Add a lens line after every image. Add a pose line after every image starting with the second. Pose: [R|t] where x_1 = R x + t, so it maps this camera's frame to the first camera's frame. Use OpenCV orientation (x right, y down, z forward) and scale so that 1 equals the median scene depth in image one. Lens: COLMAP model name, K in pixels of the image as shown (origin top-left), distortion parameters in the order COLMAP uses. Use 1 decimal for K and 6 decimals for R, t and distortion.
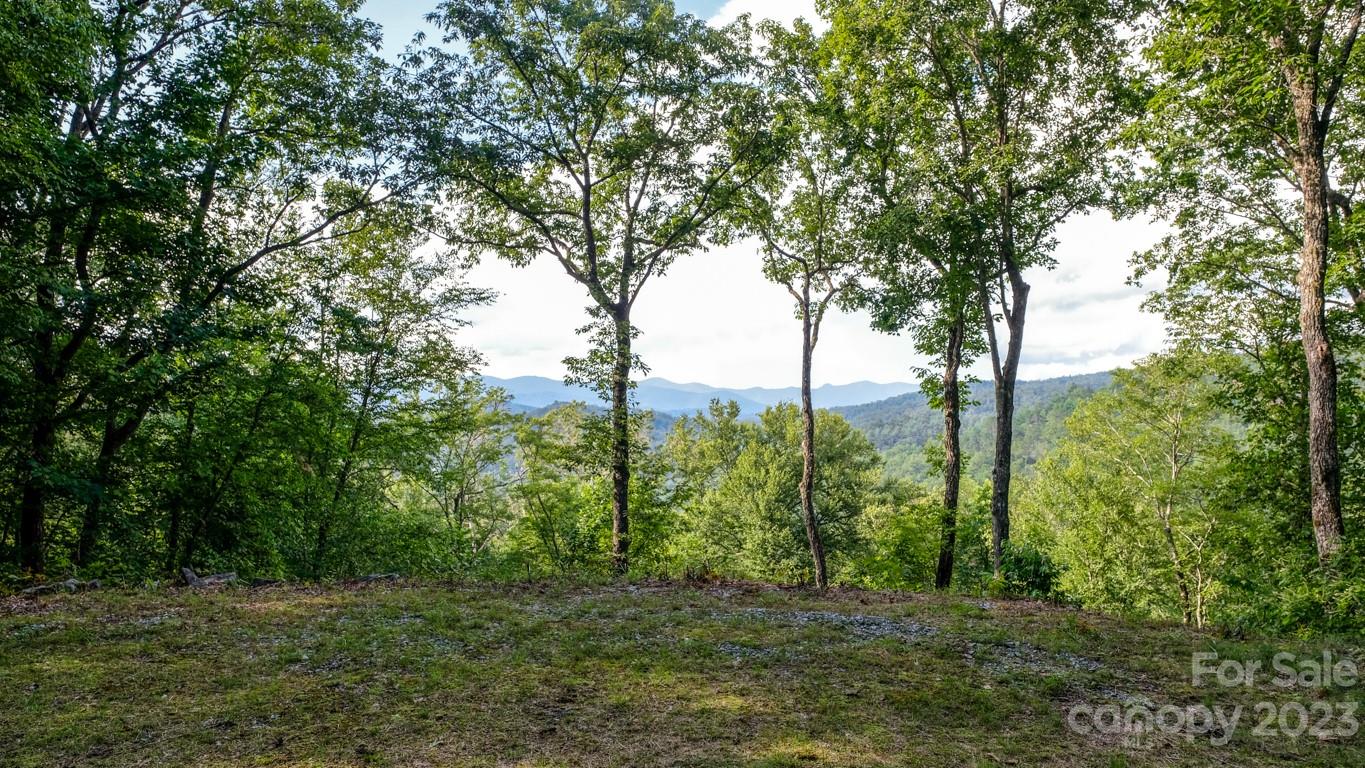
lens RADIAL K [[940.9, 0, 687.6], [0, 940.9, 387.9], [0, 0, 1]] dist [-0.010380, -0.002681]
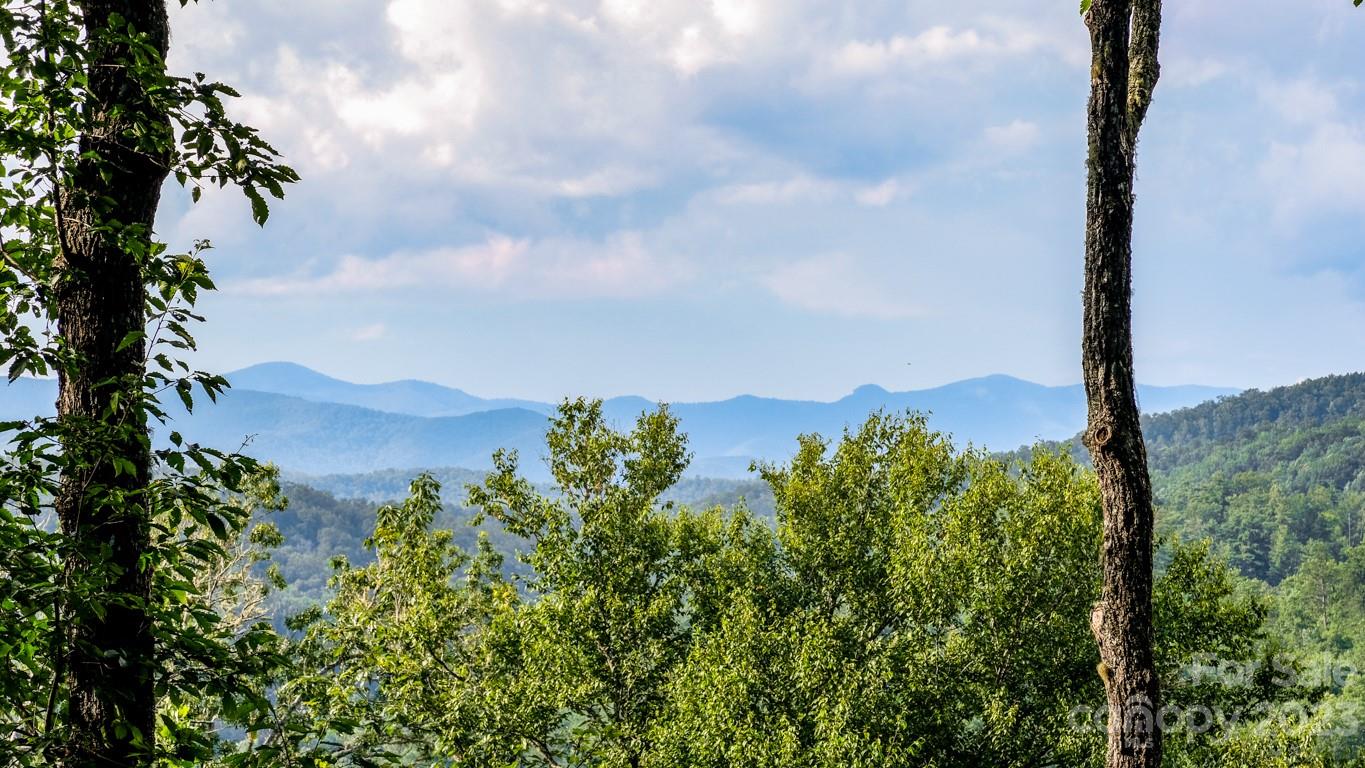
lens RADIAL K [[3380.6, 0, 680.7], [0, 3380.6, 384.0], [0, 0, 1]] dist [0.302602, 0.000000]
pose [[0.996636, -0.000849, 0.081949, -0.016048], [0.001156, 0.999993, -0.003688, 0.014458], [-0.081945, 0.003771, 0.996630, 0.317759]]
